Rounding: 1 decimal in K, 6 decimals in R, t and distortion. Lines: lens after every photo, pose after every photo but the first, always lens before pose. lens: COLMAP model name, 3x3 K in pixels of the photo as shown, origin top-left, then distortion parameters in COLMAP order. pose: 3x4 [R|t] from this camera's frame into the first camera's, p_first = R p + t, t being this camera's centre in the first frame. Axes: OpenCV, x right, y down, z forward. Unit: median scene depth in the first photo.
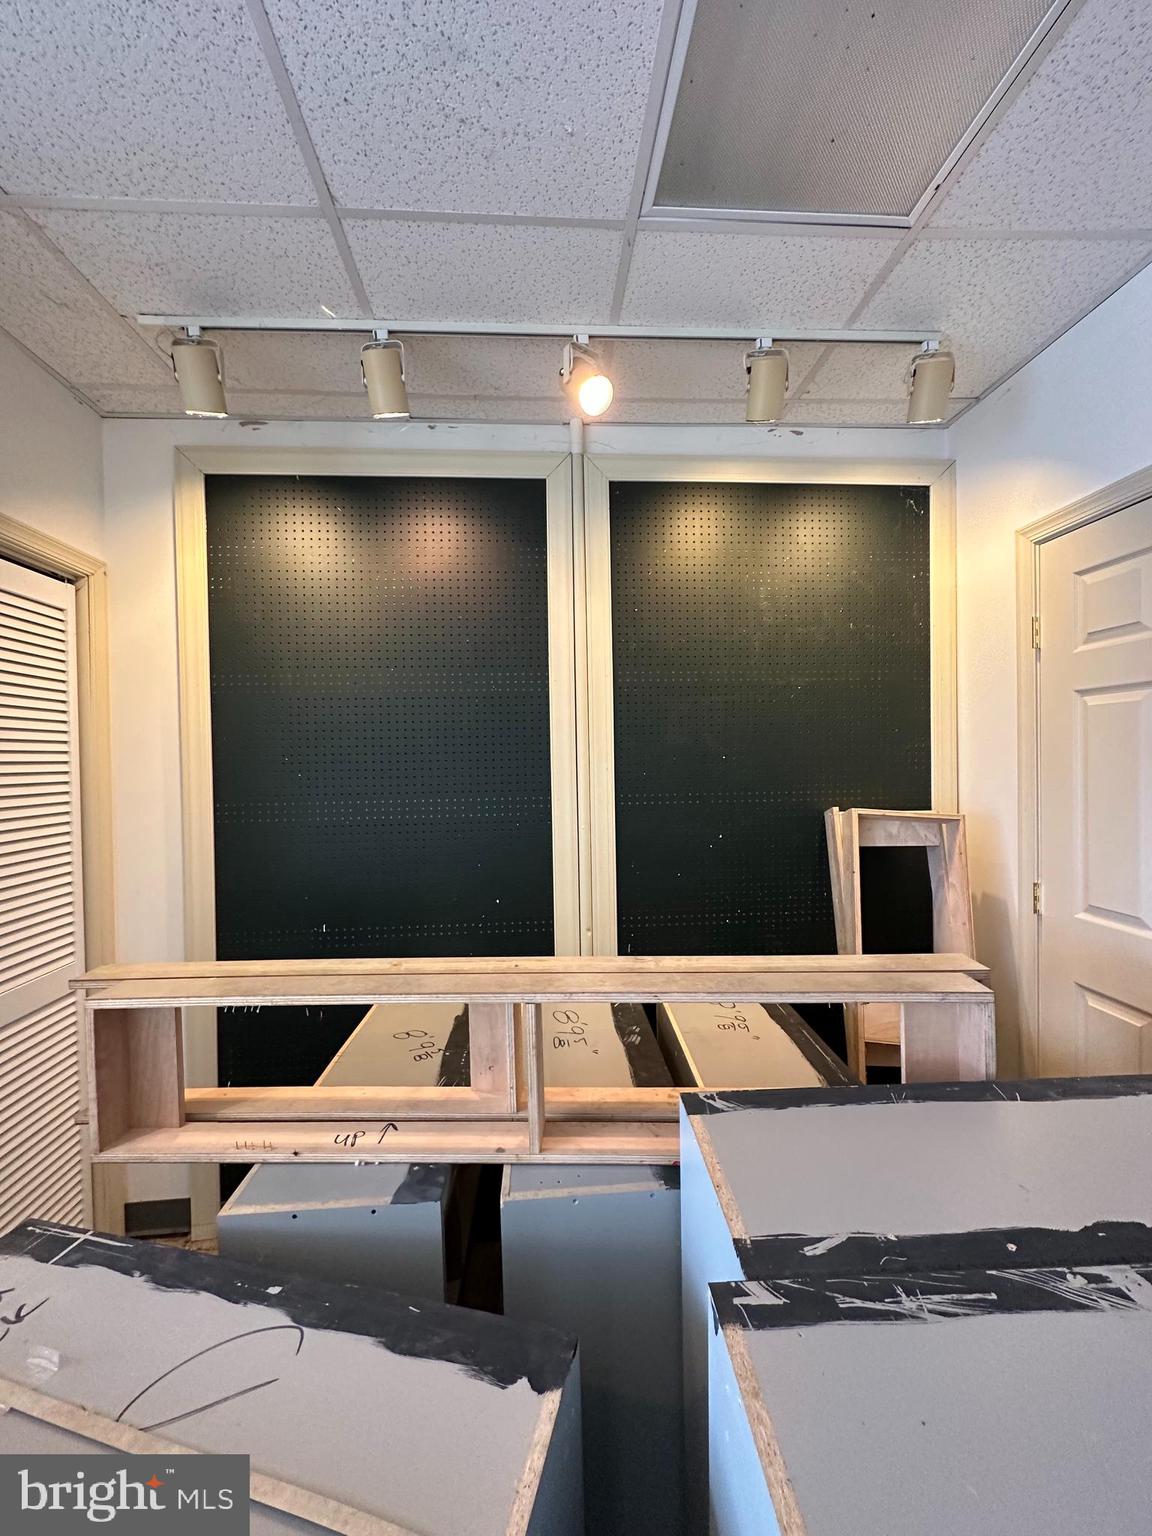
lens RADIAL K [[609.5, 0, 580.1], [0, 609.5, 769.5], [0, 0, 1]] dist [-0.003147, 0.000911]
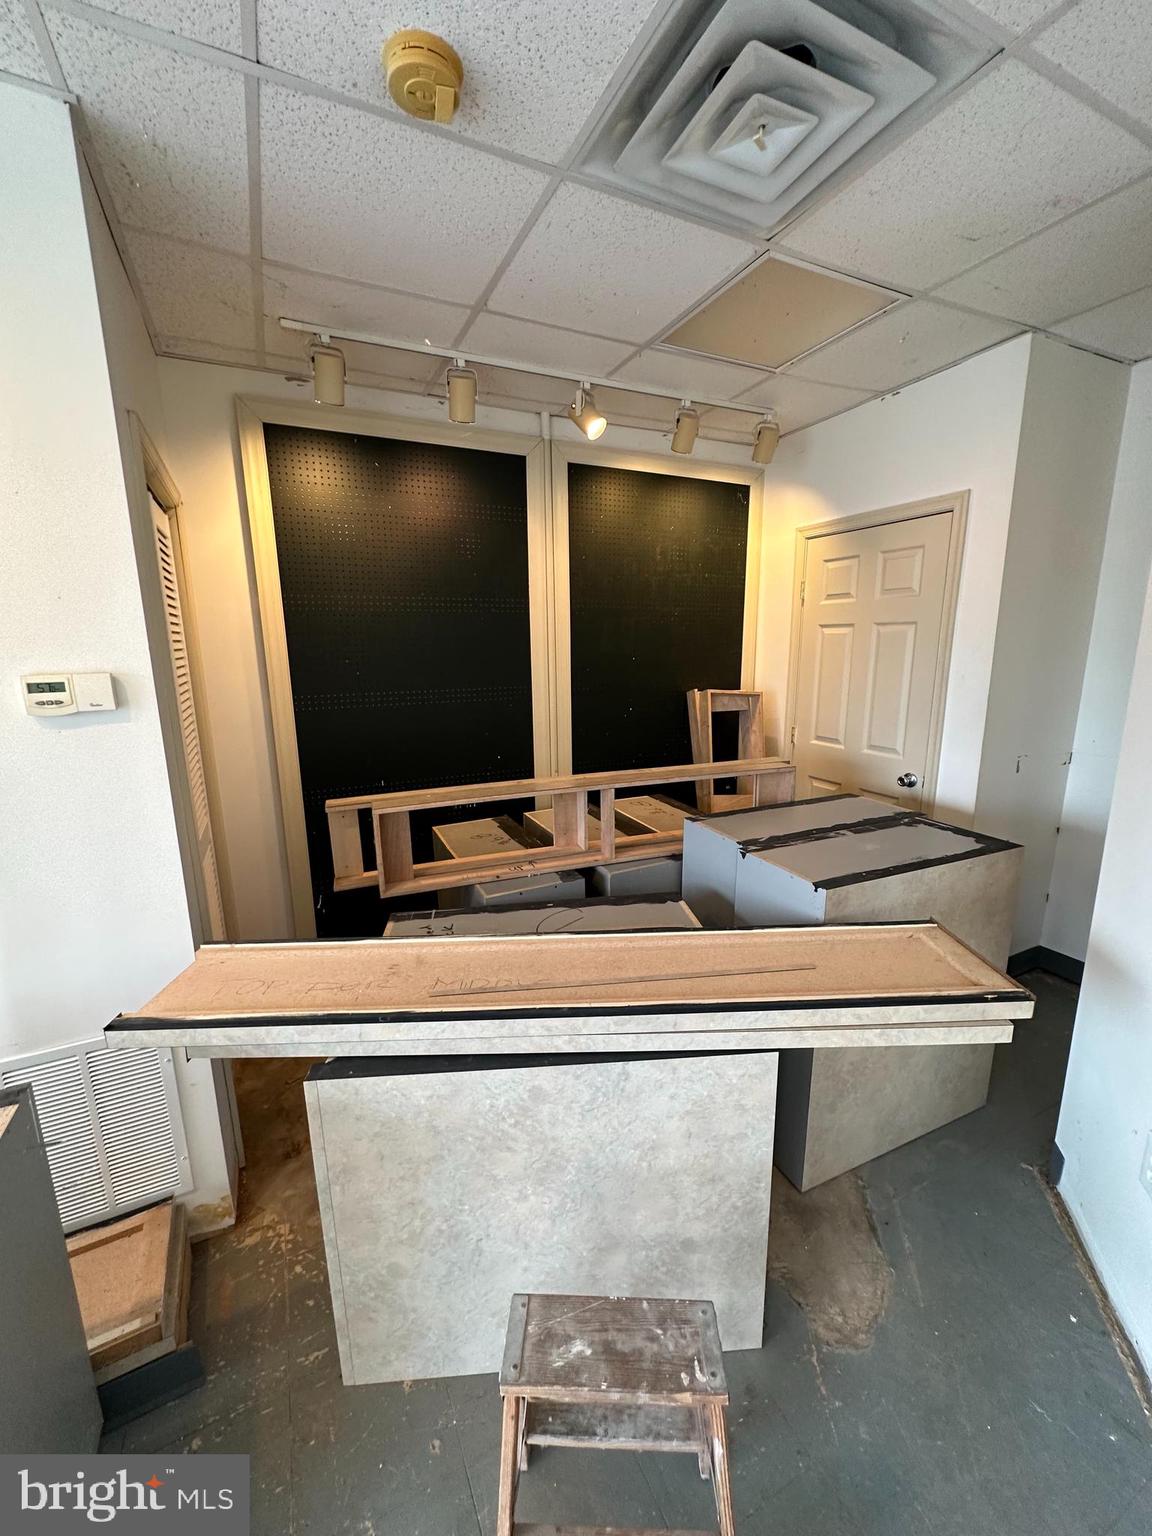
lens RADIAL K [[609.5, 0, 579.4], [0, 609.5, 769.5], [0, 0, 1]] dist [-0.003147, 0.000911]
pose [[0.927269, -0.069127, 0.367959, -0.625463], [-0.000632, 0.982517, 0.186174, -0.039450], [-0.374395, -0.172866, 0.911013, -0.543124]]
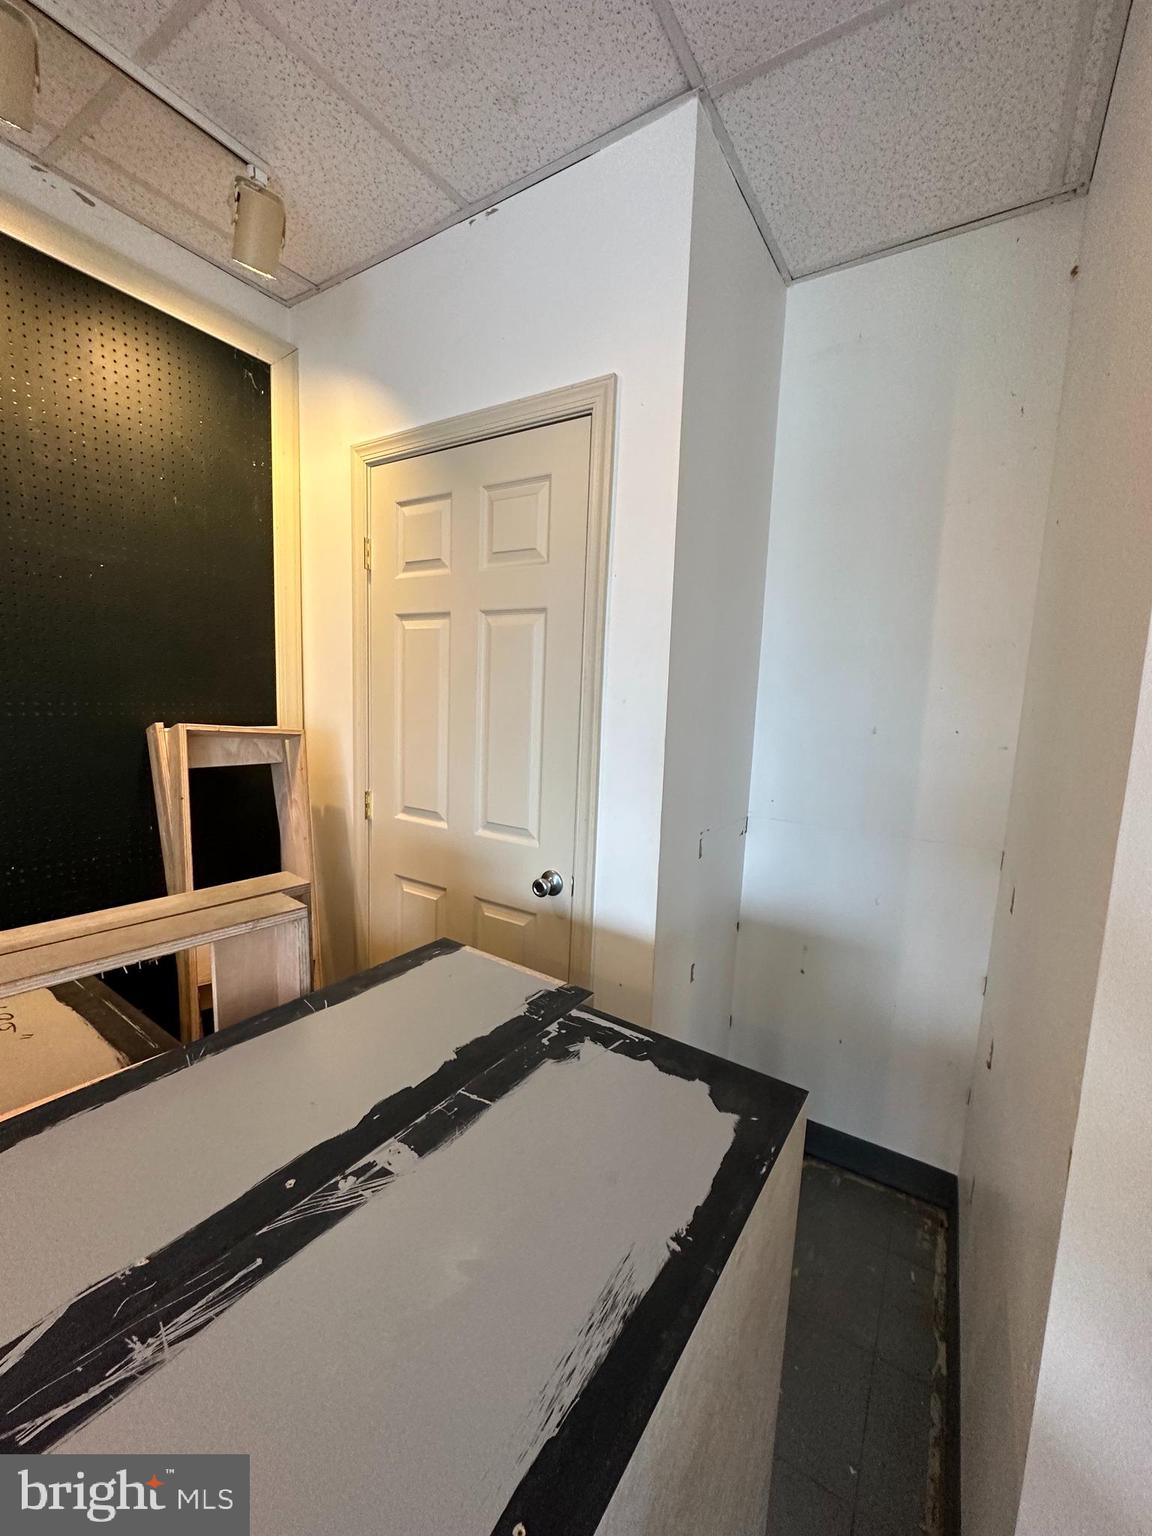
lens RADIAL K [[609.5, 0, 578.7], [0, 609.5, 767.9], [0, 0, 1]] dist [-0.003147, 0.000911]
pose [[0.591328, -0.060502, 0.804159, 0.110441], [-0.037586, 0.994030, 0.102425, 0.020942], [-0.805555, -0.090792, 0.585524, 0.069344]]
